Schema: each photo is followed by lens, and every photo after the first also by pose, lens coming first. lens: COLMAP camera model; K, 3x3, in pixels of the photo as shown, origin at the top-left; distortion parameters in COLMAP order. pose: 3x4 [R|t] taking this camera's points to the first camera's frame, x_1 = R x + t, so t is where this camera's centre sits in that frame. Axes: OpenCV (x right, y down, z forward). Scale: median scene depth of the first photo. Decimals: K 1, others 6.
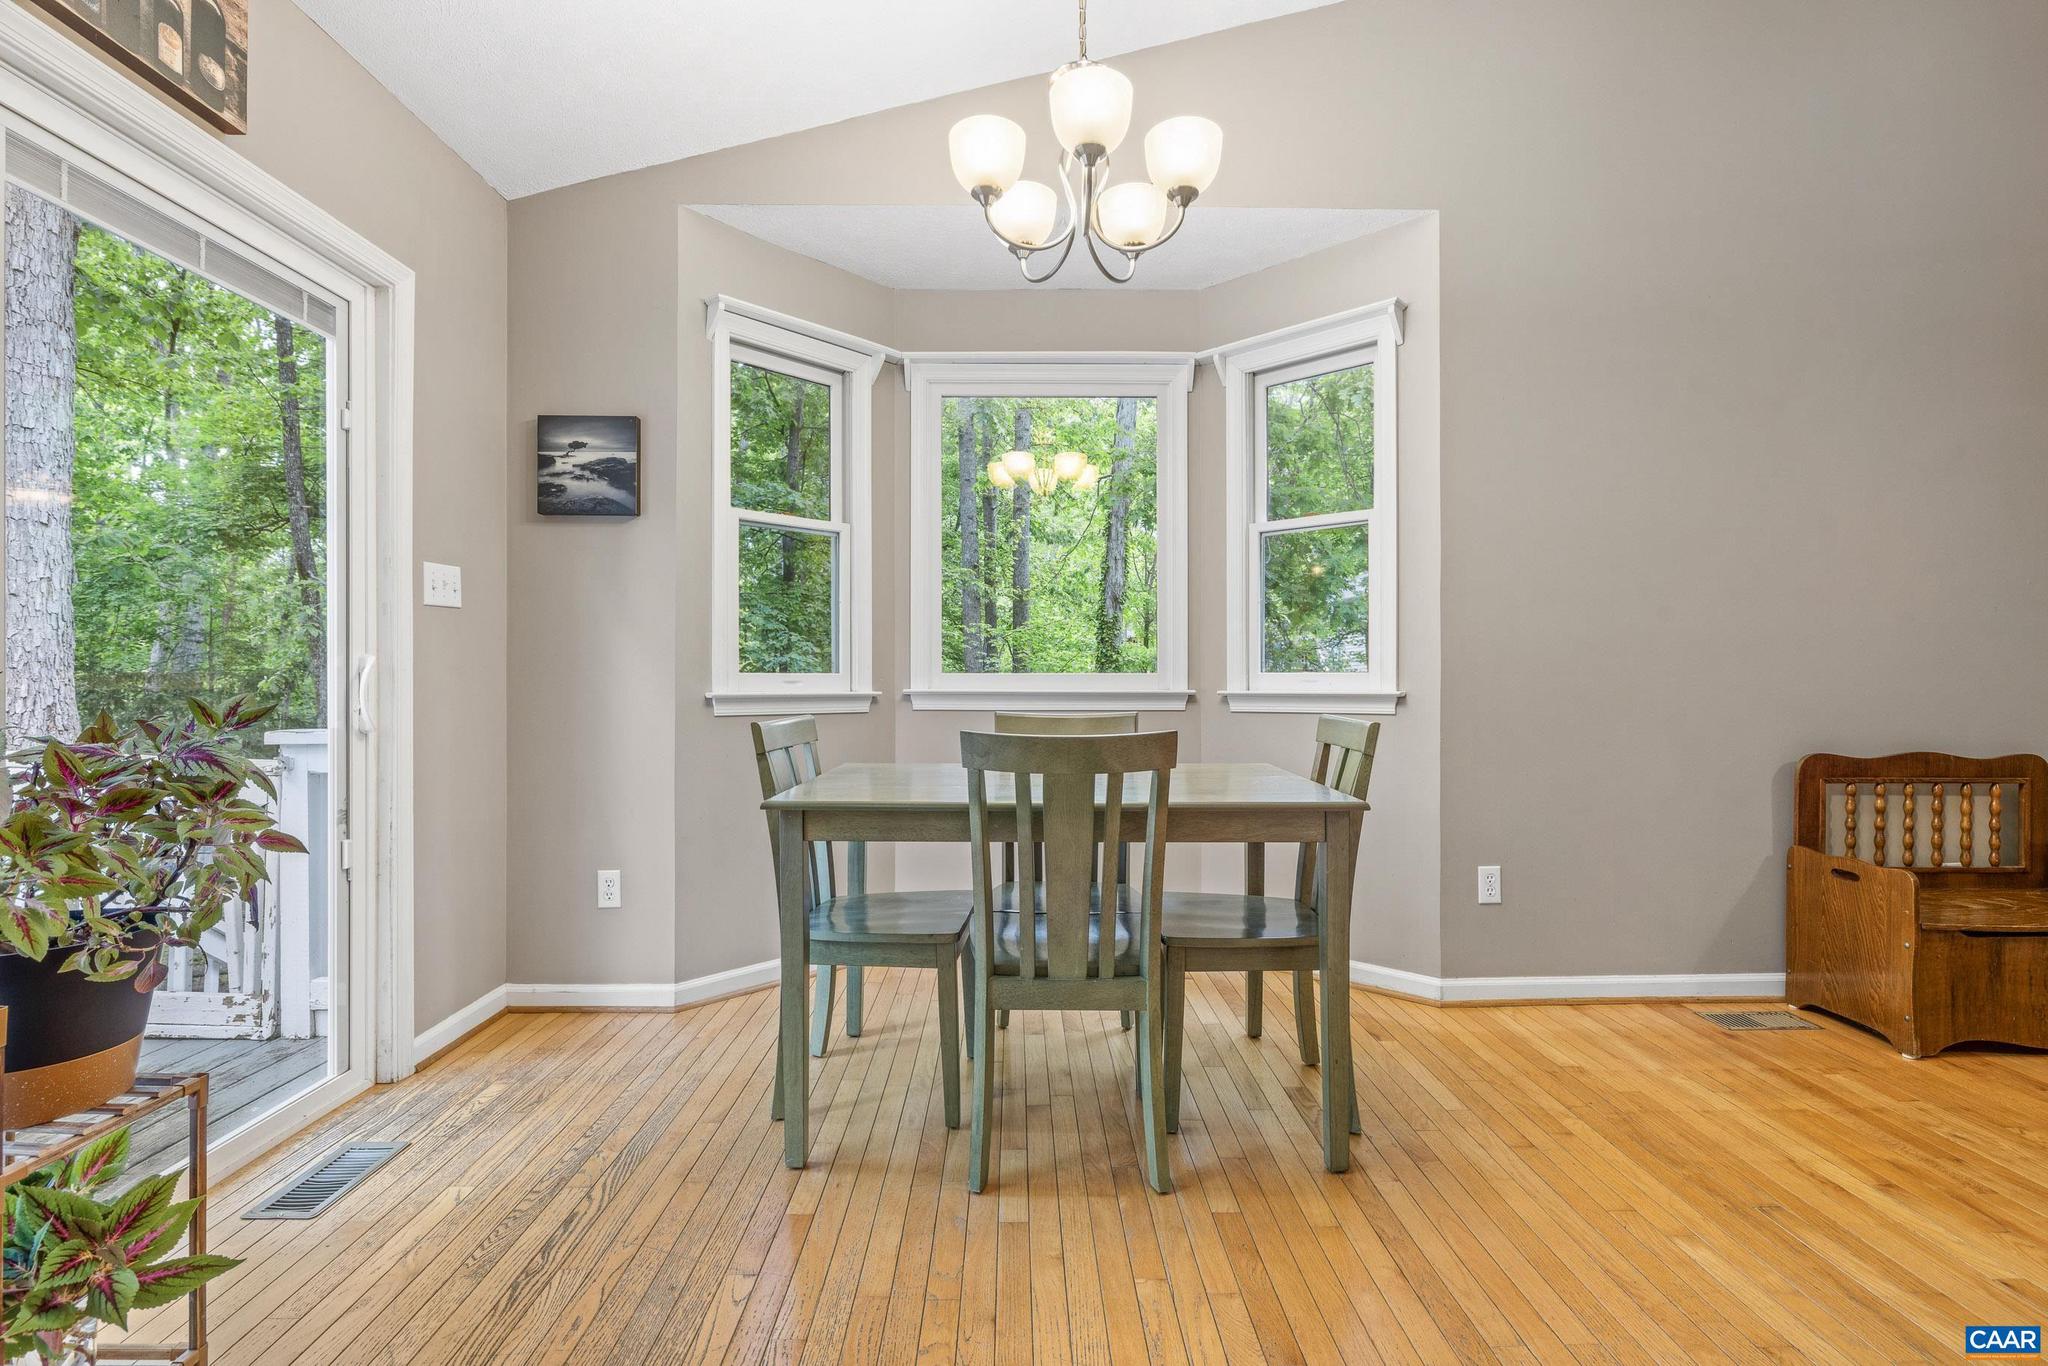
lens RADIAL K [[958.4, 0, 1012.6], [0, 958.4, 683.5], [0, 0, 1]] dist [-0.000343, 0.000038]
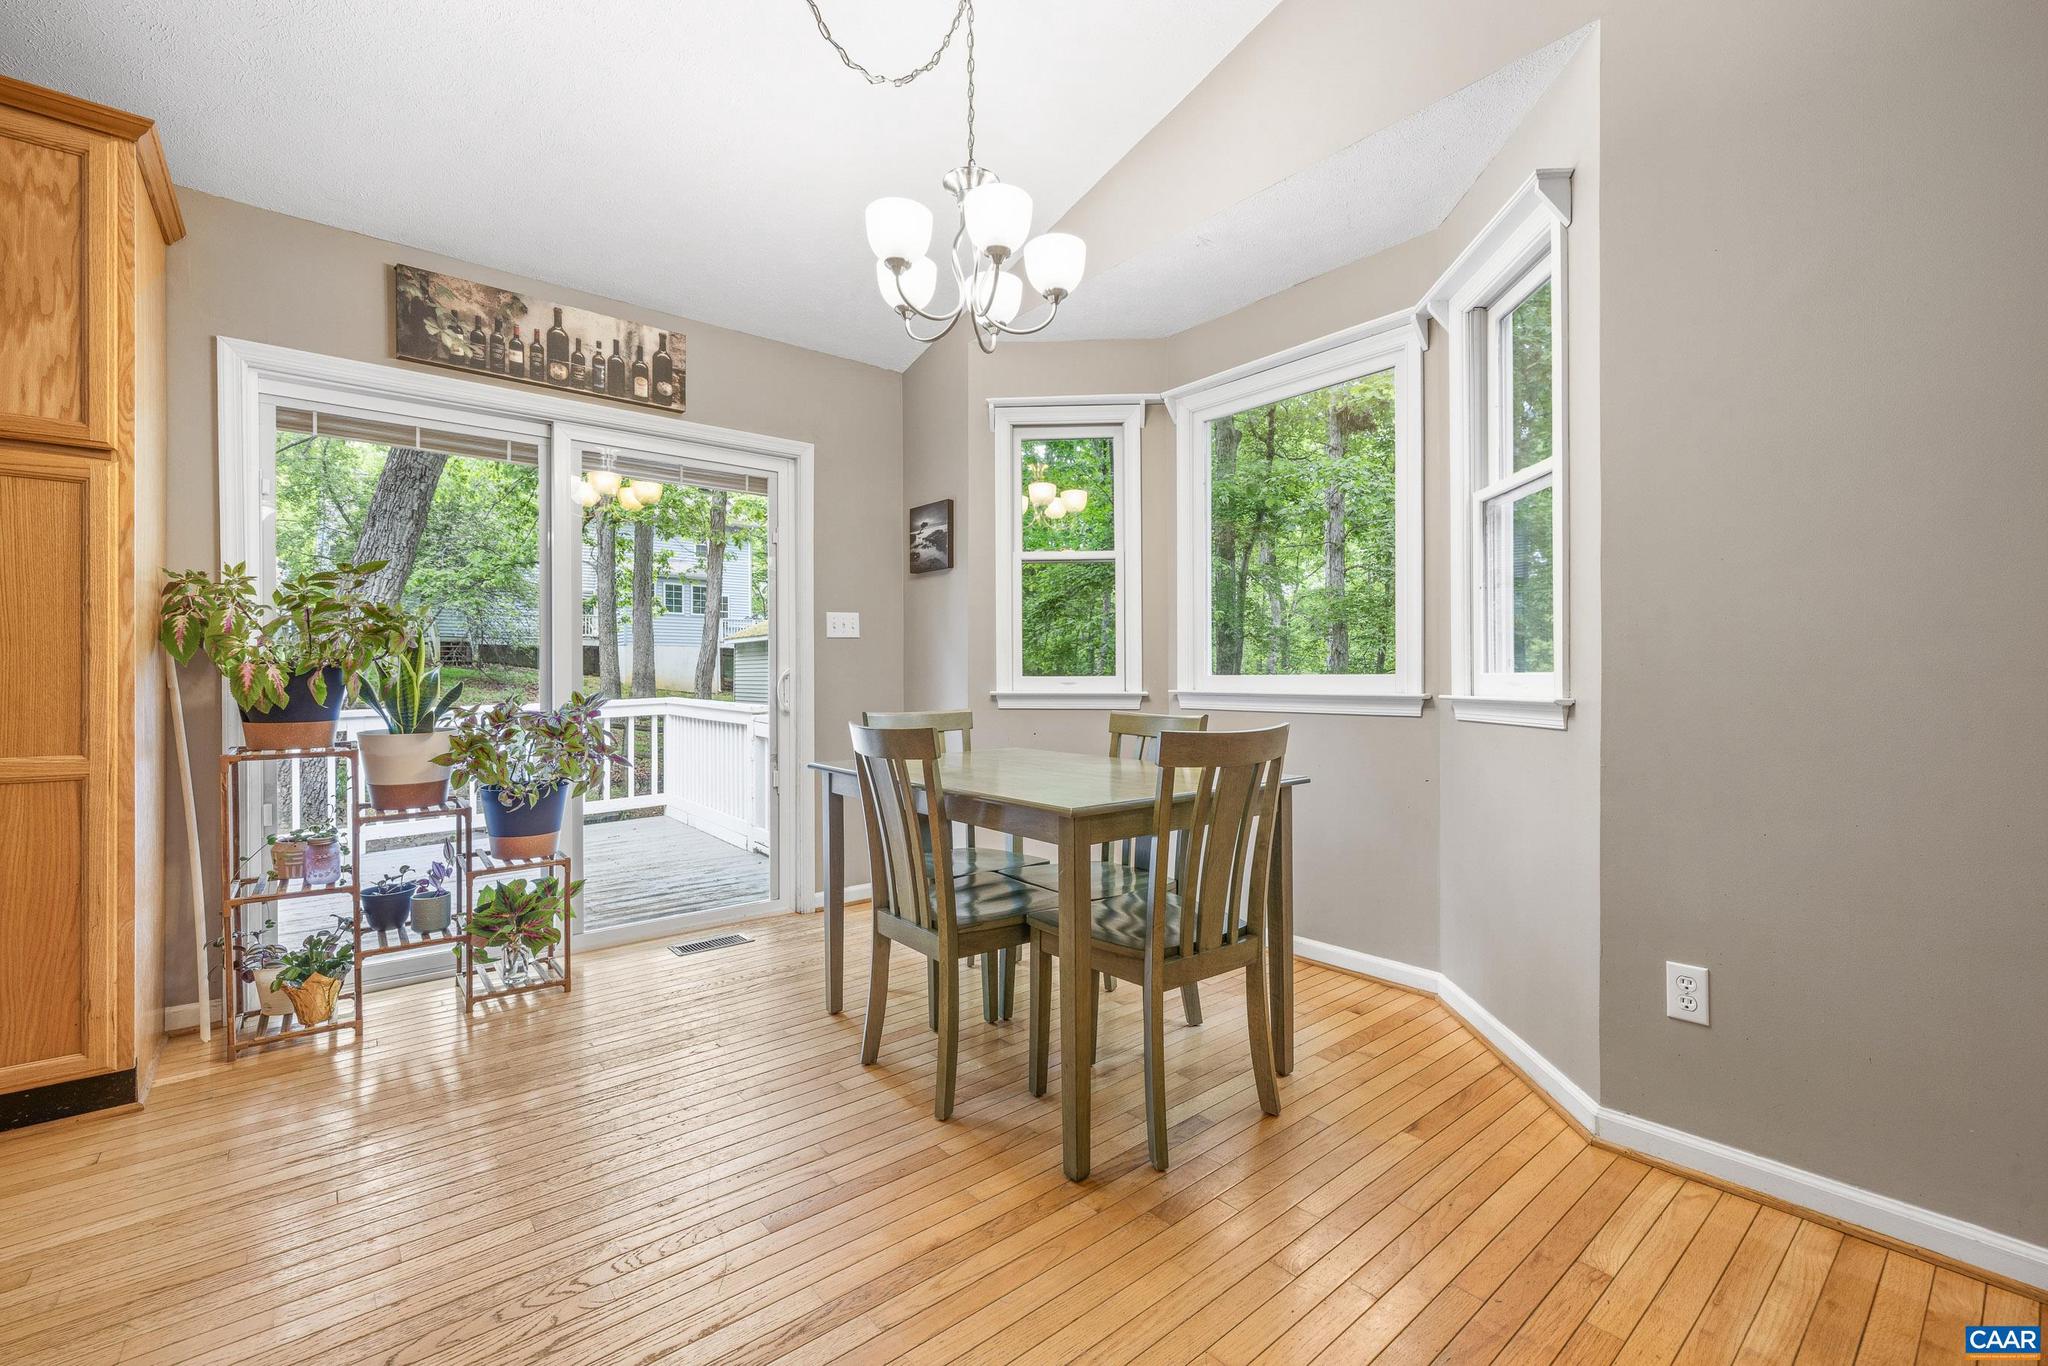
lens RADIAL K [[862.1, 0, 1024.2], [0, 862.1, 681.1], [0, 0, 1]] dist [-0.002617, 0.000655]
pose [[0.625819, -0.000960, -0.779968, 0.690318], [-0.002221, 0.999993, -0.003012, -0.001240], [0.779965, 0.003617, 0.625812, 0.277762]]
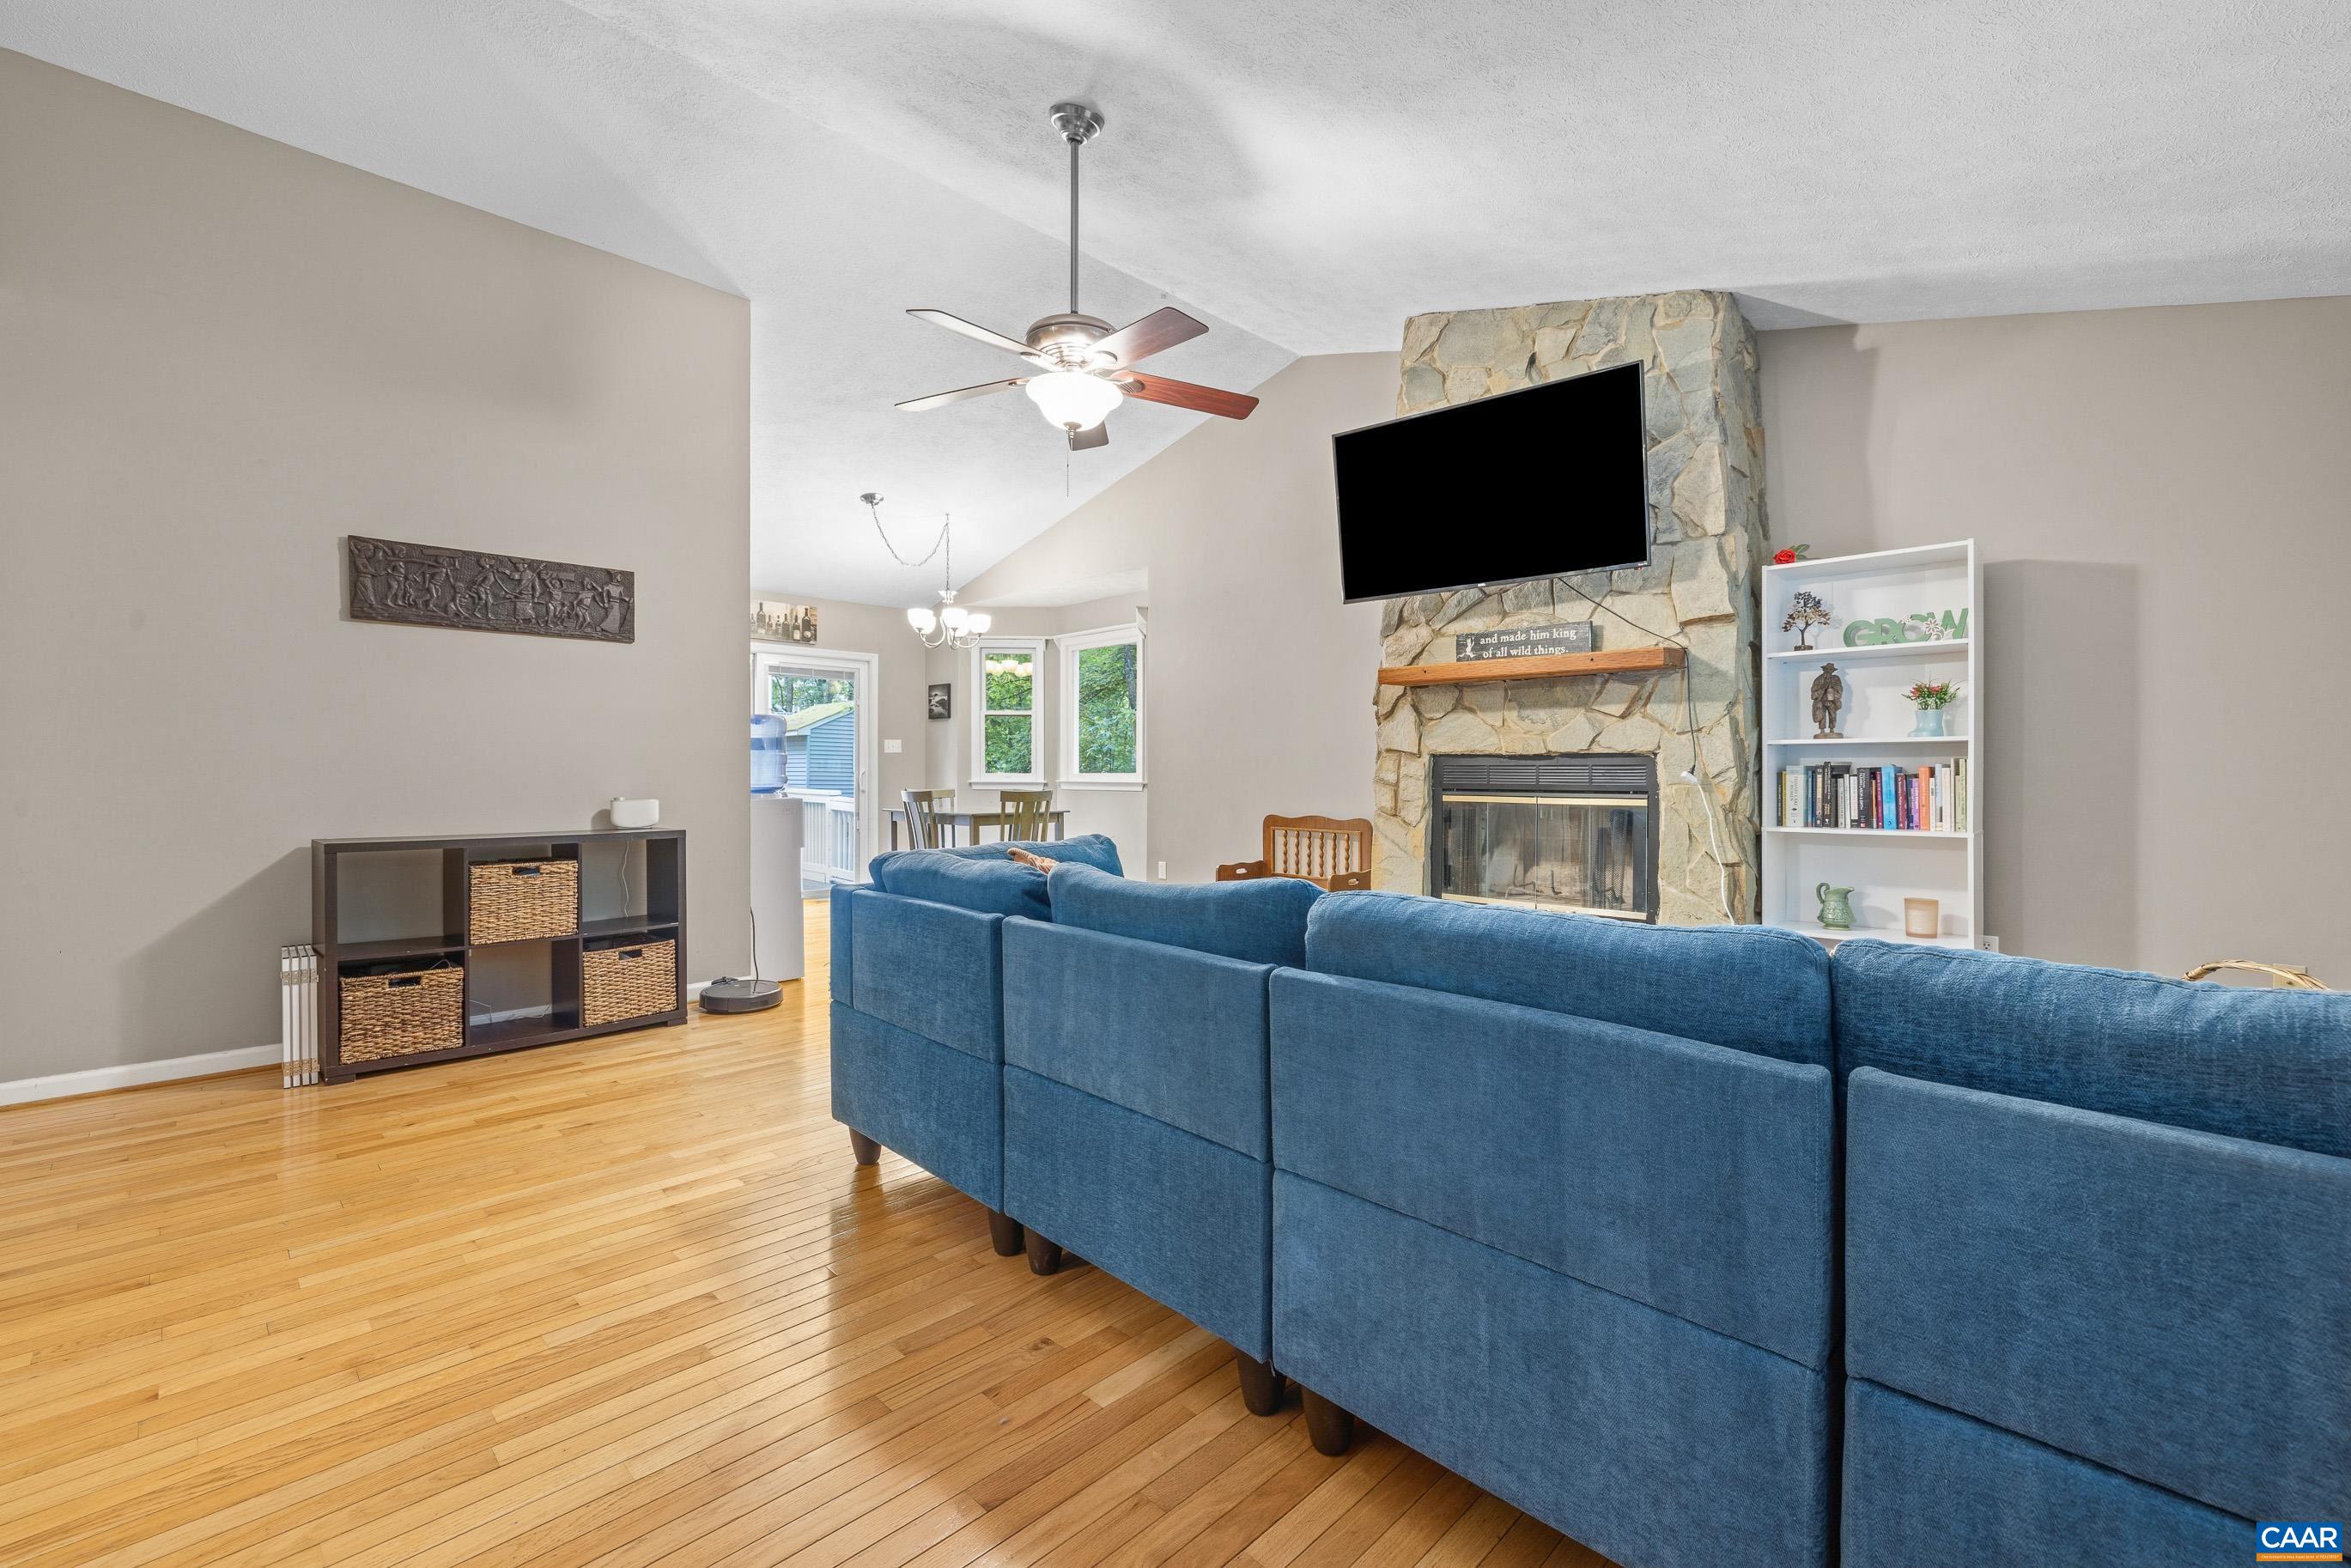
lens RADIAL K [[989.7, 0, 1185.1], [0, 989.7, 778.2], [0, 0, 1]] dist [-0.002617, 0.000655]
pose [[0.703207, 0.004895, -0.710968, 2.216468], [-0.006148, 0.999981, 0.000804, -0.001857], [0.710959, 0.003806, 0.703223, -0.578639]]
